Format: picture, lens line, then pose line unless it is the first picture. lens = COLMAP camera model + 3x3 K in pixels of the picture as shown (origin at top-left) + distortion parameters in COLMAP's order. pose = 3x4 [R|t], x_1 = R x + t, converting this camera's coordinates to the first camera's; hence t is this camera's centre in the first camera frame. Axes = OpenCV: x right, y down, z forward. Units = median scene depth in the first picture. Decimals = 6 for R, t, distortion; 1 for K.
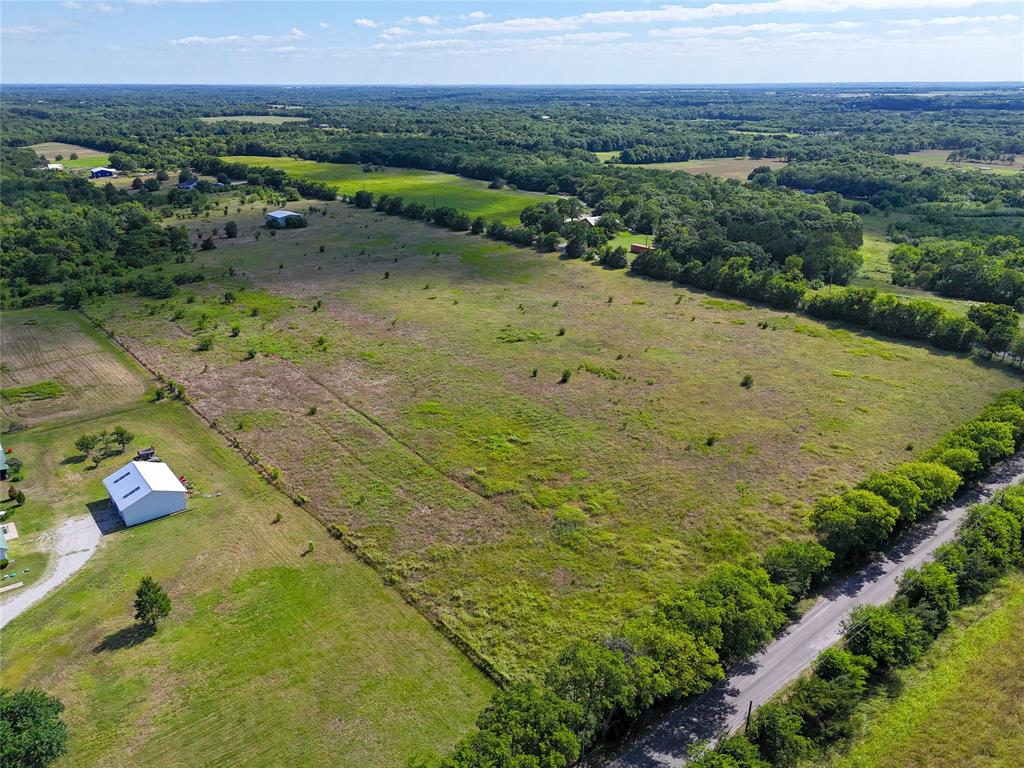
lens RADIAL K [[756.7, 0, 515.2], [0, 756.7, 376.0], [0, 0, 1]] dist [0.066946, -0.061700]
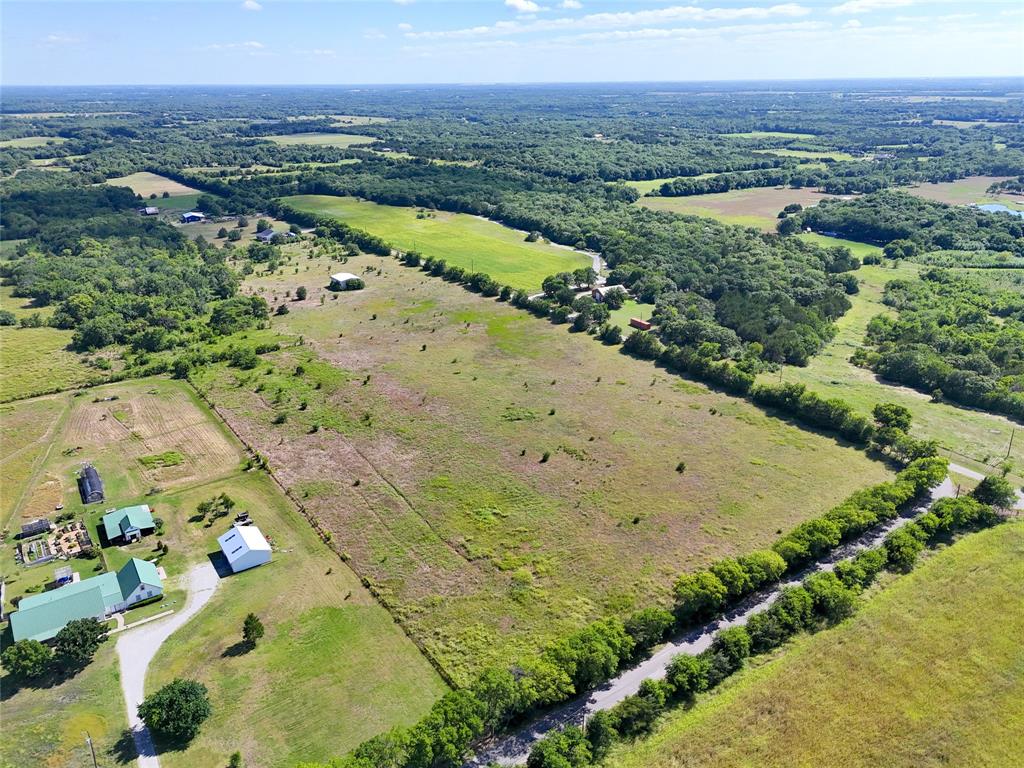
lens RADIAL K [[756.7, 0, 515.2], [0, 756.7, 376.0], [0, 0, 1]] dist [0.066946, -0.061700]
pose [[0.996893, 0.022335, -0.075535, 0.122524], [-0.022015, 0.999745, 0.005074, -0.163231], [0.075629, -0.003396, 0.997130, -0.363026]]
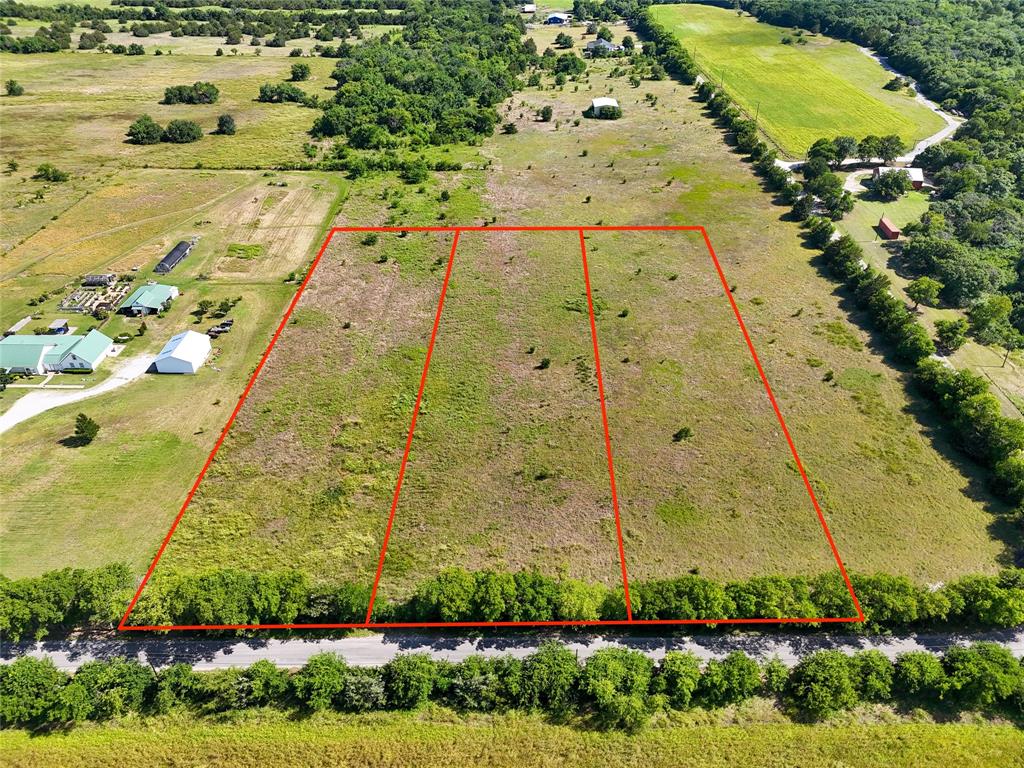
lens RADIAL K [[756.7, 0, 515.2], [0, 756.7, 376.0], [0, 0, 1]] dist [0.066946, -0.061700]
pose [[0.770343, 0.348185, -0.534171, 0.676172], [-0.225110, 0.932310, 0.283062, -0.304887], [0.596571, -0.097808, 0.796578, 0.134379]]
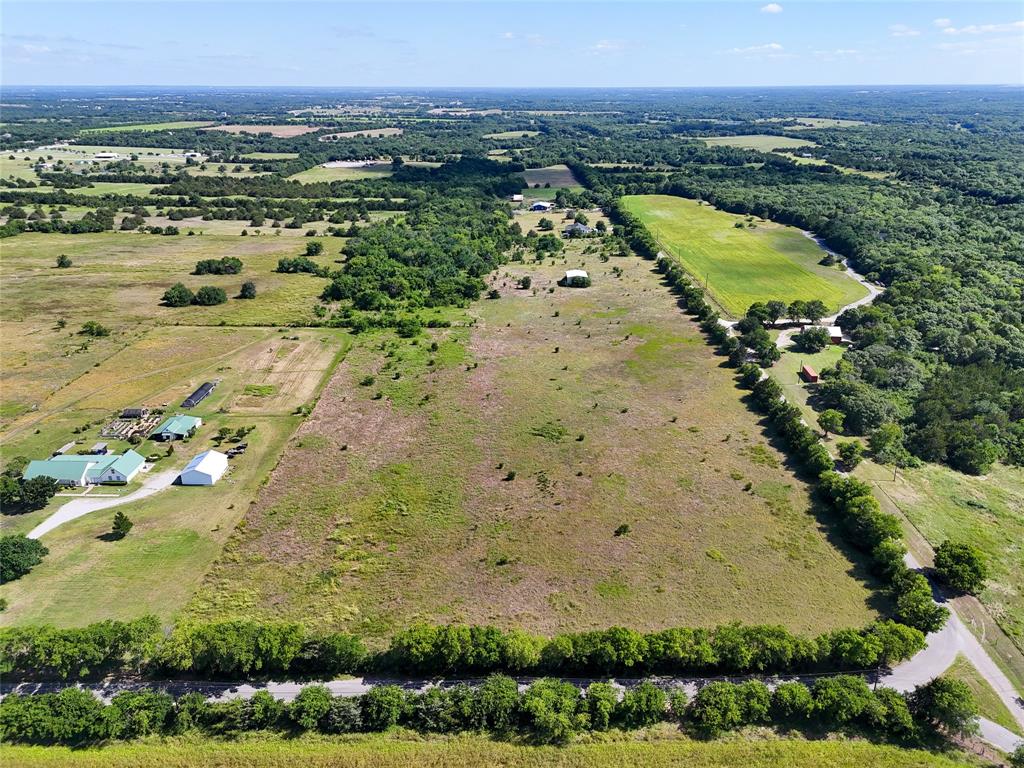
lens RADIAL K [[756.7, 0, 515.2], [0, 756.7, 376.0], [0, 0, 1]] dist [0.066946, -0.061700]
pose [[0.772038, 0.227573, -0.593437, 0.867576], [-0.227732, 0.970754, 0.075997, -0.287093], [0.593376, 0.076472, 0.801284, -0.023657]]
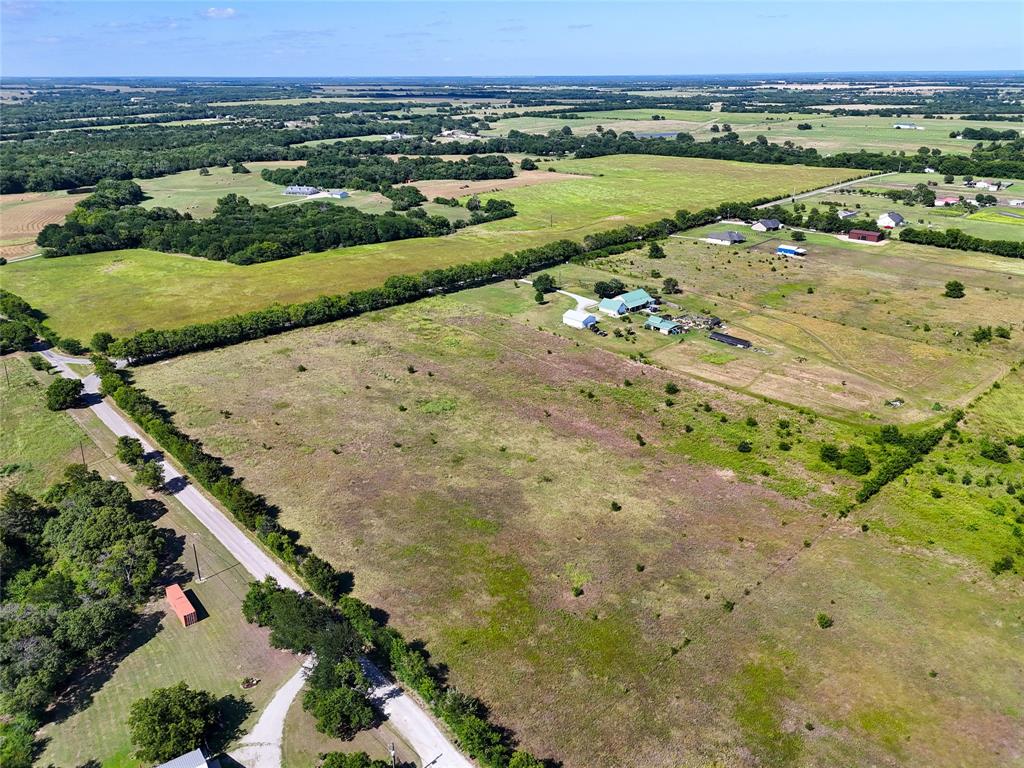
lens RADIAL K [[756.7, 0, 515.2], [0, 756.7, 376.0], [0, 0, 1]] dist [0.066946, -0.061700]
pose [[-0.997538, 0.030816, -0.062998, -0.055982], [-0.020284, 0.733120, 0.679796, -1.206920], [0.067134, 0.679400, -0.730690, 2.434652]]
